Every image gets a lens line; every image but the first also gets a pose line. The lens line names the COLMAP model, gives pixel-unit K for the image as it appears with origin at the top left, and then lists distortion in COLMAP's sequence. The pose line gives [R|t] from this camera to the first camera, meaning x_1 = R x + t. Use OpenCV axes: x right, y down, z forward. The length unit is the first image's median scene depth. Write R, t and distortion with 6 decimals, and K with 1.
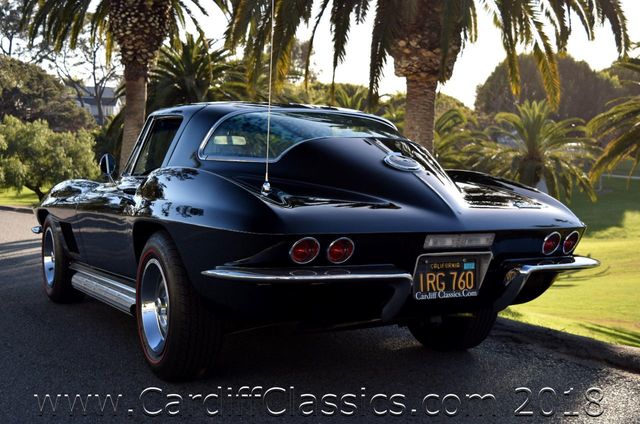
lens RADIAL K [[857.8, 0, 320.0], [0, 857.8, 212.0], [0, 0, 1]] dist [-0.020555, -0.014925]
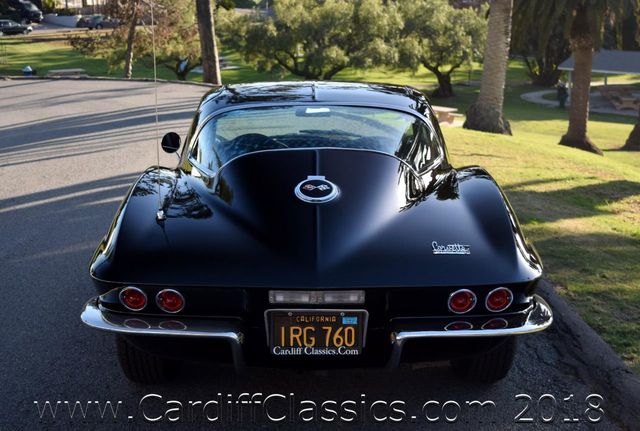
lens RADIAL K [[928.4, 0, 320.0], [0, 928.4, 215.5], [0, 0, 1]] dist [-0.003335, -0.025219]
pose [[0.889334, 0.075329, -0.451011, 0.074008], [-0.012186, 0.989891, 0.141306, -0.023167], [0.457096, -0.120172, 0.881262, 0.020990]]
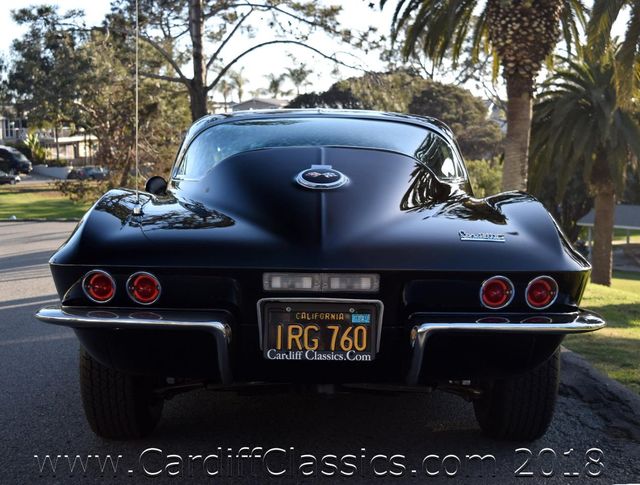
lens RADIAL K [[995.9, 0, 320.0], [0, 995.9, 242.5], [0, 0, 1]] dist [-0.018152, 0.032485]
pose [[0.887667, 0.016935, -0.460175, 0.069049], [-0.021449, 0.999759, -0.004583, 0.000406], [0.459986, 0.013939, 0.887817, 0.030809]]
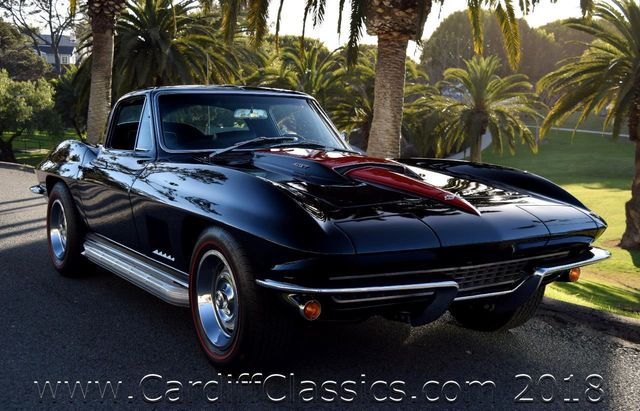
lens RADIAL K [[808.5, 0, 333.5], [0, 808.5, 220.7], [0, 0, 1]] dist [-0.020515, -0.015675]
pose [[0.996780, -0.001119, 0.080181, -0.020645], [-0.005067, 0.997026, 0.076904, -0.007101], [-0.080028, -0.077063, 0.993809, 0.016179]]
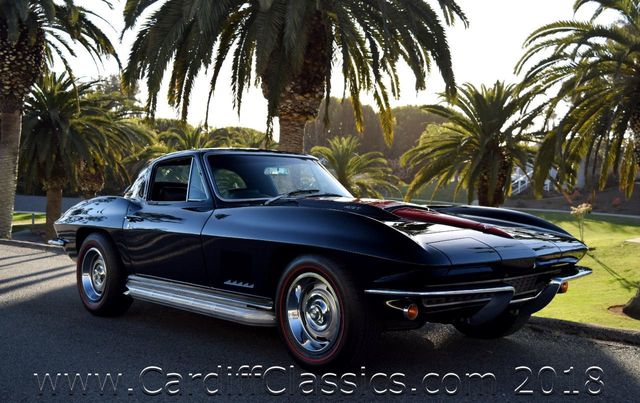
lens RADIAL K [[734.1, 0, 320.0], [0, 734.1, 201.5], [0, 0, 1]] dist [-0.009107, -0.024105]
pose [[0.969330, -0.004070, 0.245728, -0.064634], [0.013463, 0.999241, -0.036560, -0.000955], [-0.245392, 0.038747, 0.968649, 0.002483]]
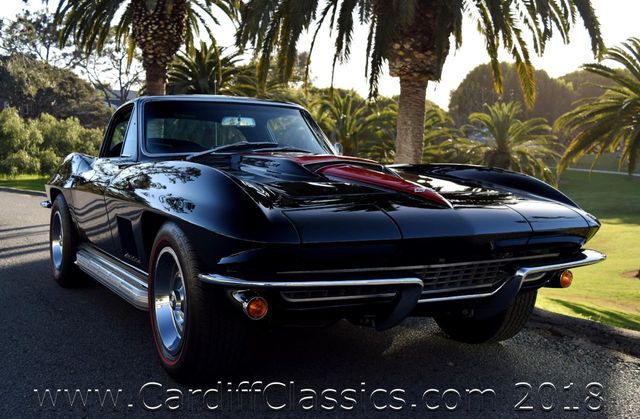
lens RADIAL K [[731.7, 0, 316.4], [0, 731.7, 200.1], [0, 0, 1]] dist [-0.011373, -0.020669]
pose [[0.999980, 0.004487, 0.004400, -0.007162], [-0.004493, 0.999989, 0.001507, 0.000596], [-0.004394, -0.001527, 0.999989, 0.036742]]
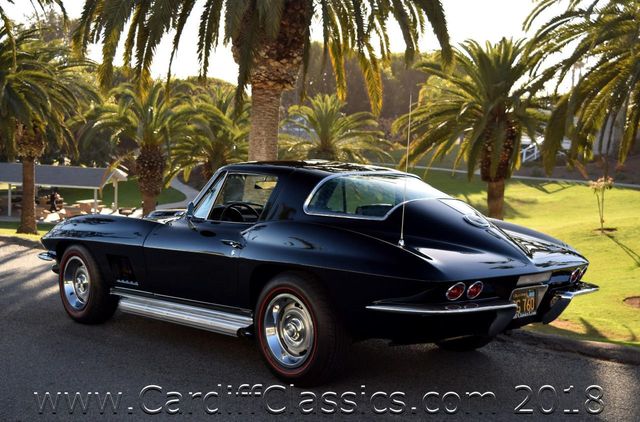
lens RADIAL K [[884.6, 0, 320.0], [0, 884.6, 211.0], [0, 0, 1]] dist [-0.009969, -0.009077]
pose [[0.963637, -0.011764, 0.266955, -0.074282], [0.007405, 0.999822, 0.017327, -0.013897], [-0.267111, -0.014720, 0.963553, -0.044946]]
